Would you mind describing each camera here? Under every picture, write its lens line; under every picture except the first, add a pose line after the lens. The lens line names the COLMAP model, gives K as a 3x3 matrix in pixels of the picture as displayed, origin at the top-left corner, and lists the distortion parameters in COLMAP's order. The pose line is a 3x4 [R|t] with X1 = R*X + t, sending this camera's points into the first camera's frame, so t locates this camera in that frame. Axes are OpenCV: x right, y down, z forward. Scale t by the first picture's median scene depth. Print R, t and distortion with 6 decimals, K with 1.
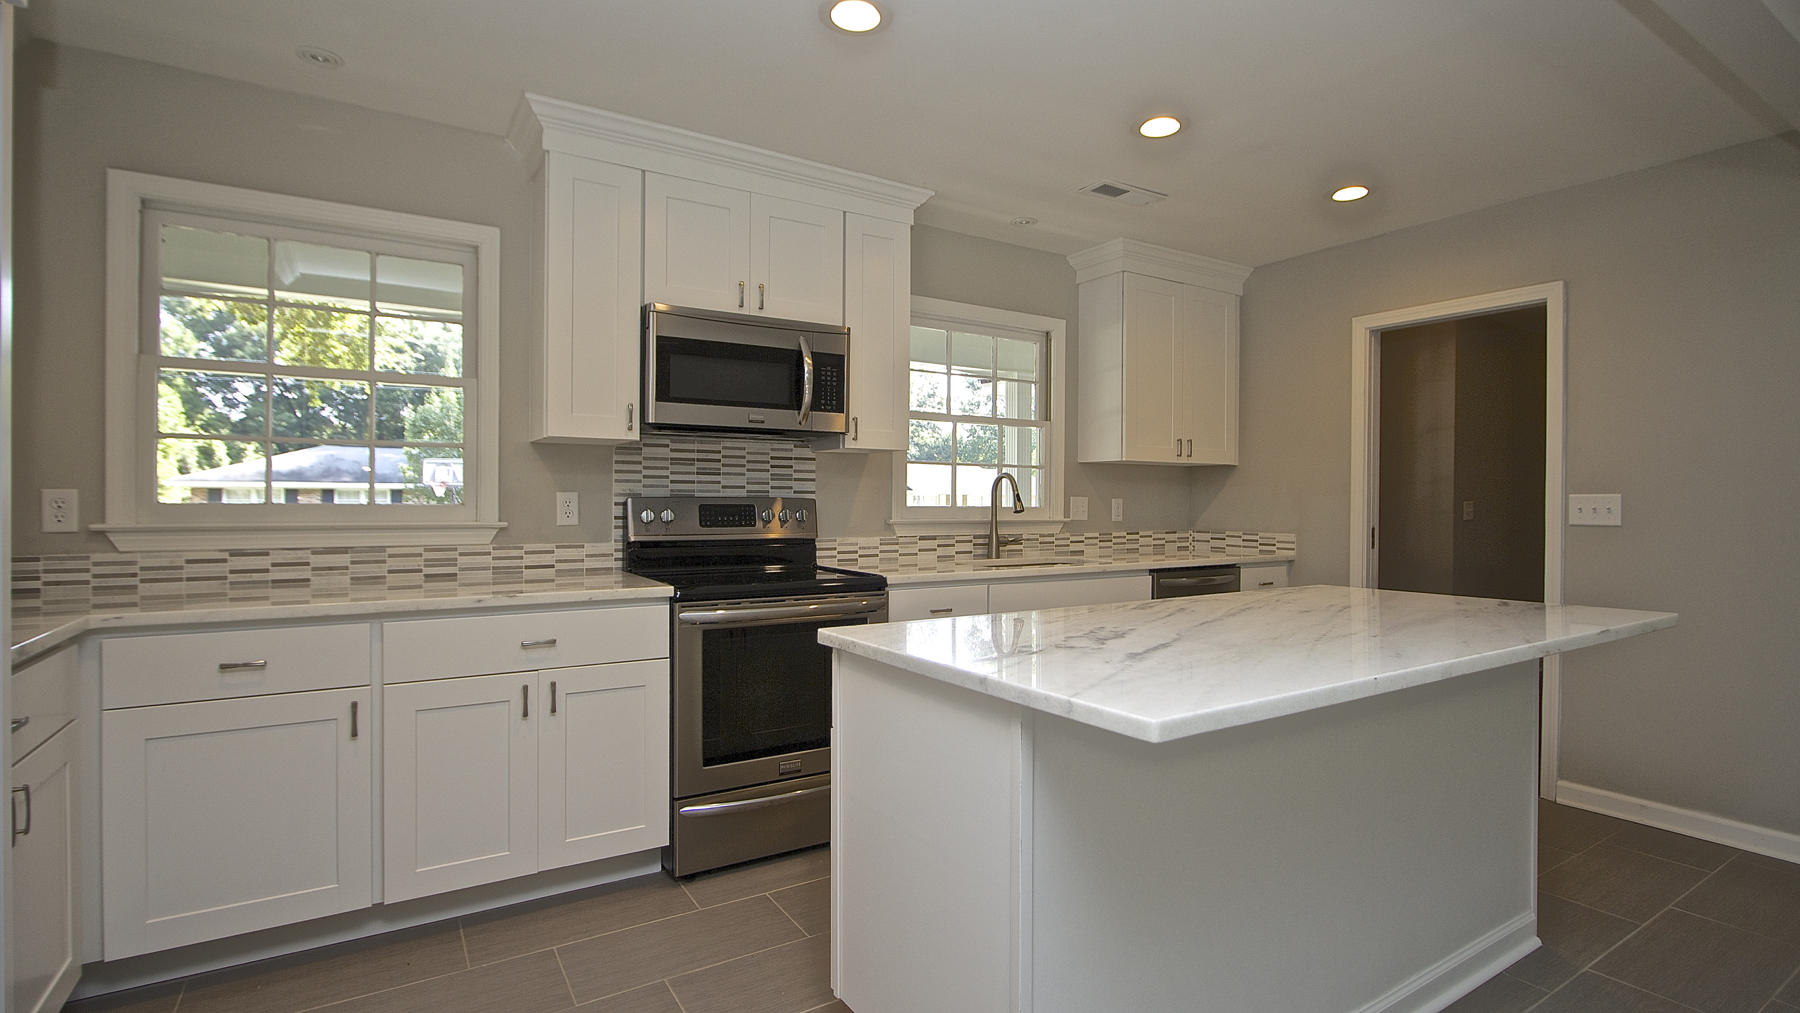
lens RADIAL K [[842.5, 0, 910.7], [0, 842.5, 504.2], [0, 0, 1]] dist [-0.032422, 0.012016]
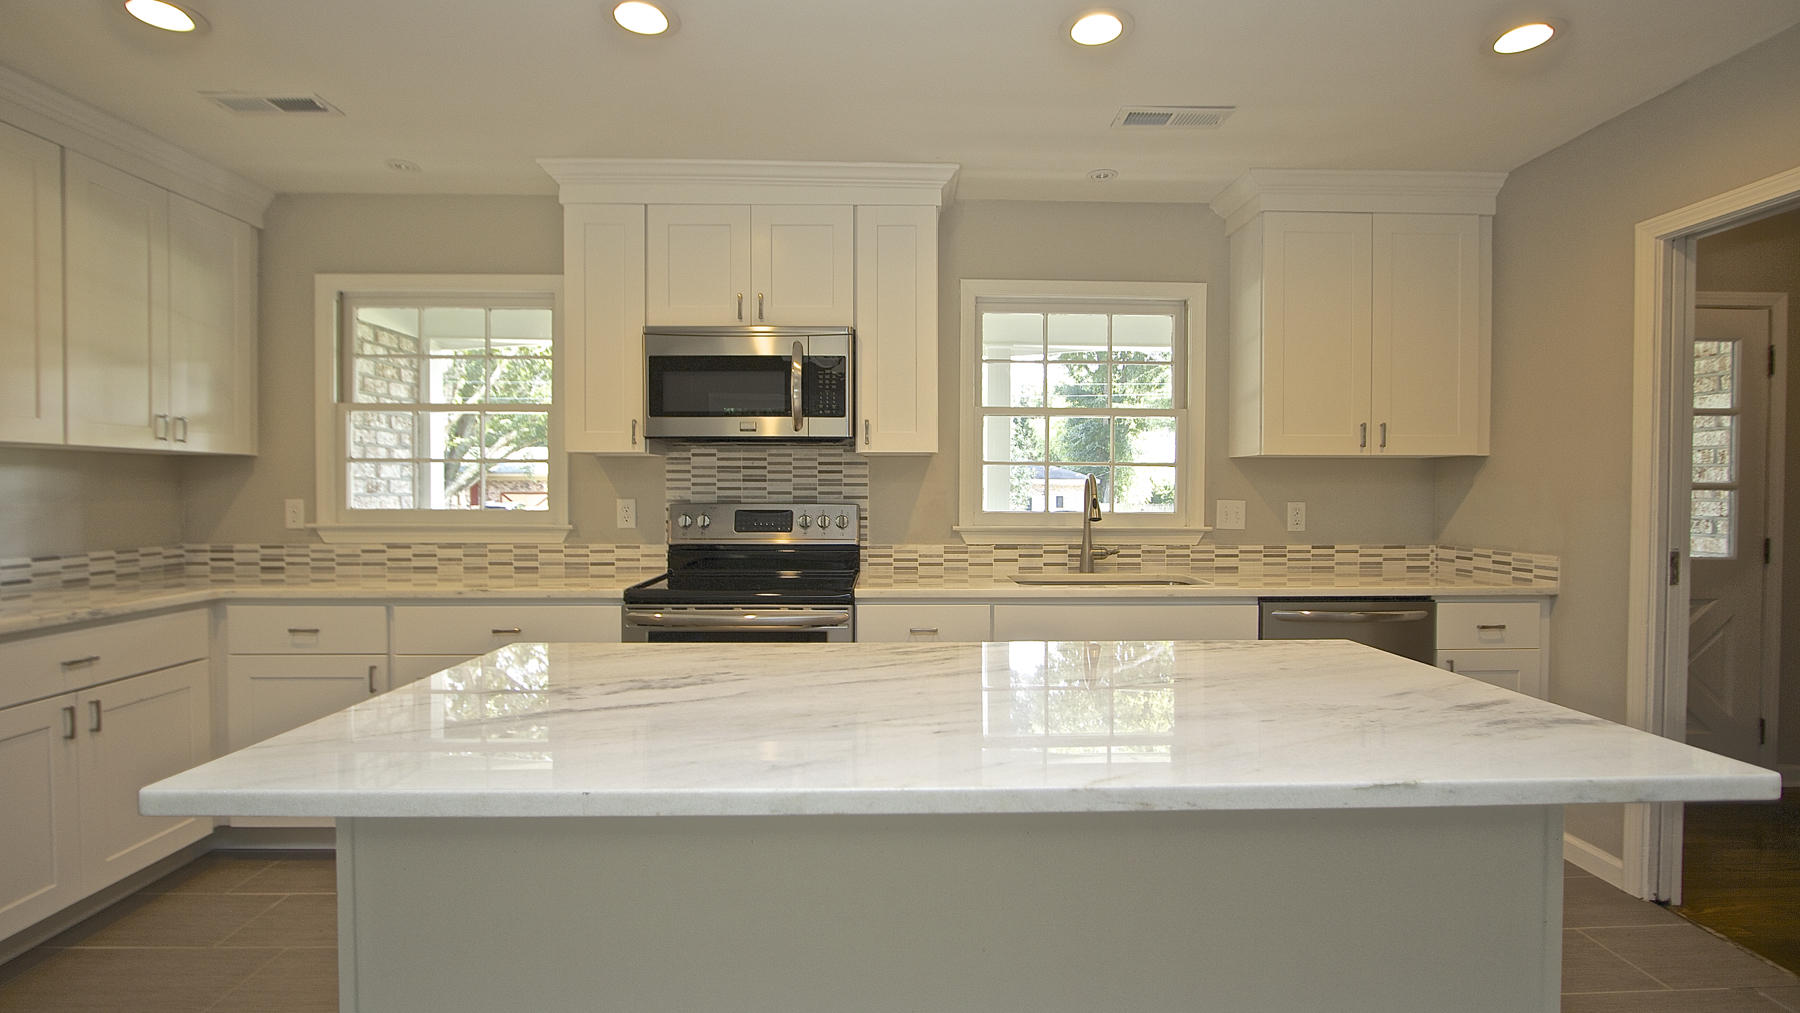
lens RADIAL K [[835.9, 0, 912.1], [0, 835.9, 502.3], [0, 0, 1]] dist [-0.020563, 0.002085]
pose [[0.859542, 0.003690, -0.511052, 0.477417], [-0.000102, 0.999975, 0.007049, -0.017009], [0.511065, -0.006007, 0.859521, 0.218352]]
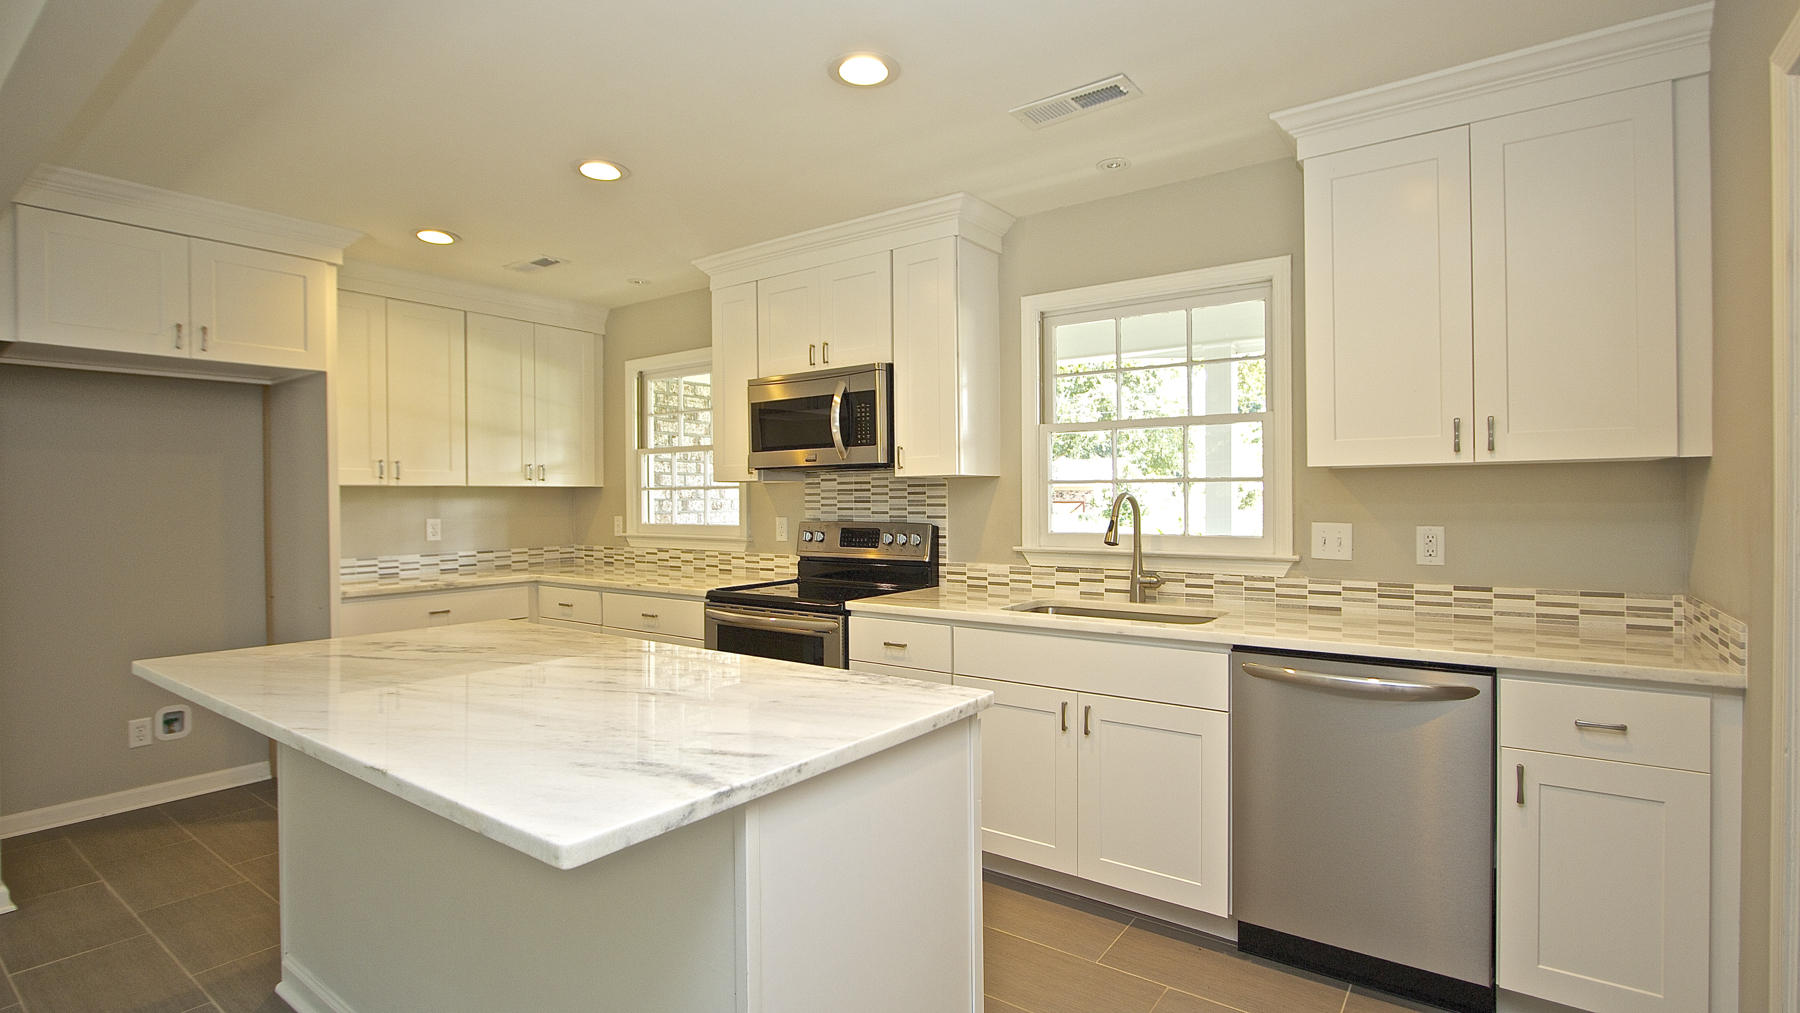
lens RADIAL K [[835.9, 0, 912.1], [0, 835.9, 502.3], [0, 0, 1]] dist [-0.020563, 0.002085]
pose [[0.376498, -0.004821, -0.926405, 0.916742], [0.004177, 0.999985, -0.003506, -0.032109], [0.926408, -0.002550, 0.376512, 0.648856]]
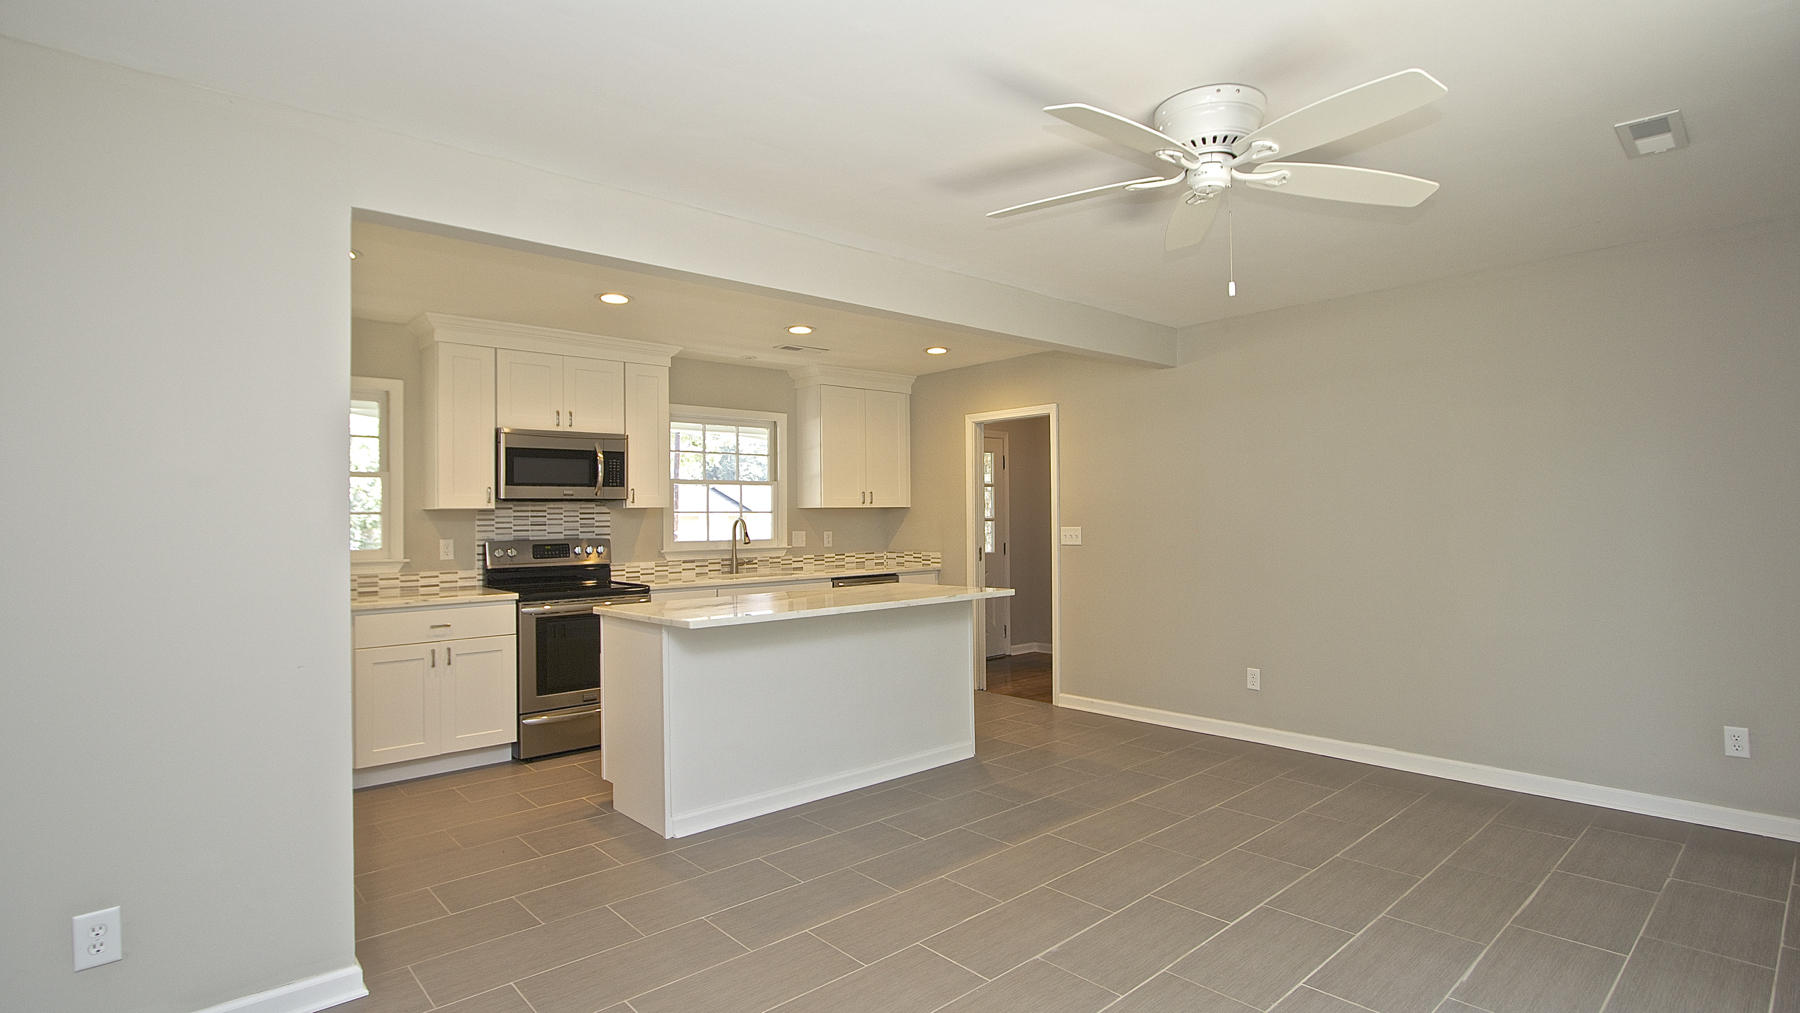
lens RADIAL K [[869.6, 0, 890.5], [0, 869.6, 501.7], [0, 0, 1]] dist [-0.002956, 0.000269]
pose [[0.988613, -0.015129, 0.149719, 0.180186], [0.018735, 0.999567, -0.022703, -0.031674], [-0.149310, 0.025250, 0.988468, -0.757683]]
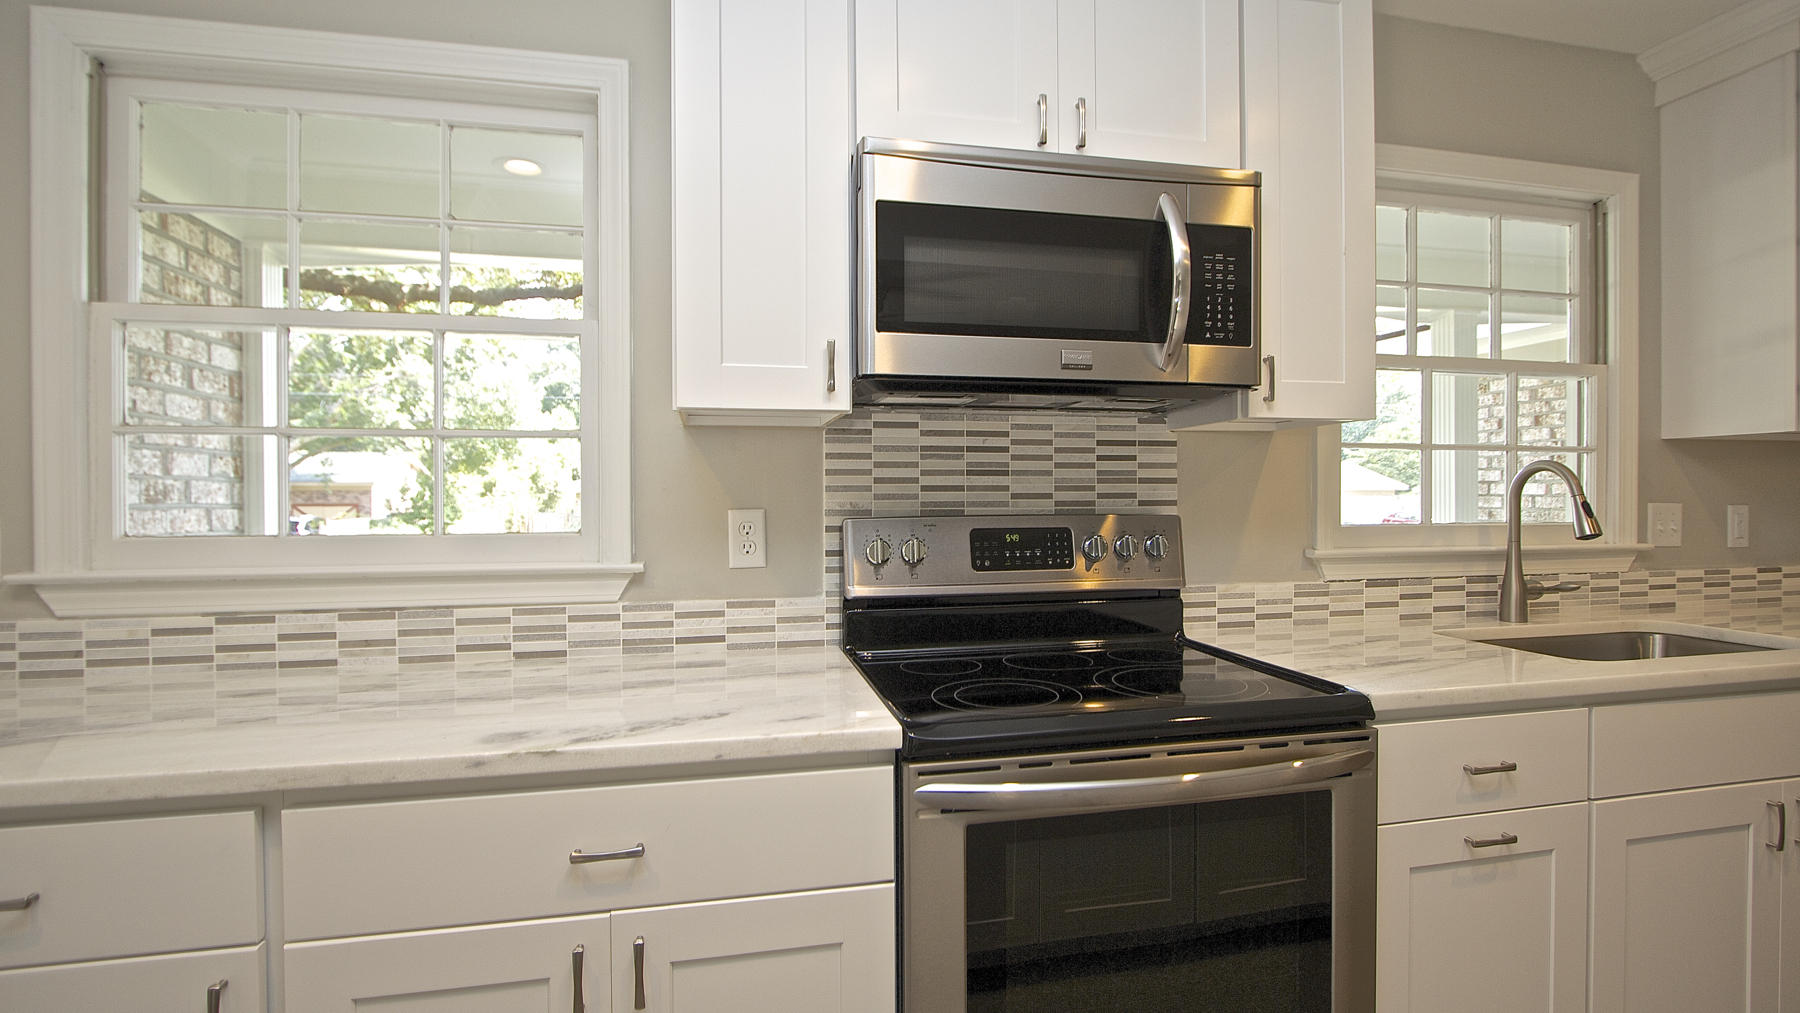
lens RADIAL K [[835.9, 0, 912.1], [0, 835.9, 502.3], [0, 0, 1]] dist [-0.020563, 0.002085]
pose [[0.940983, -0.008510, -0.338347, -0.102587], [0.008401, 0.999963, -0.001788, -0.016802], [0.338350, -0.001160, 0.941020, 0.474730]]
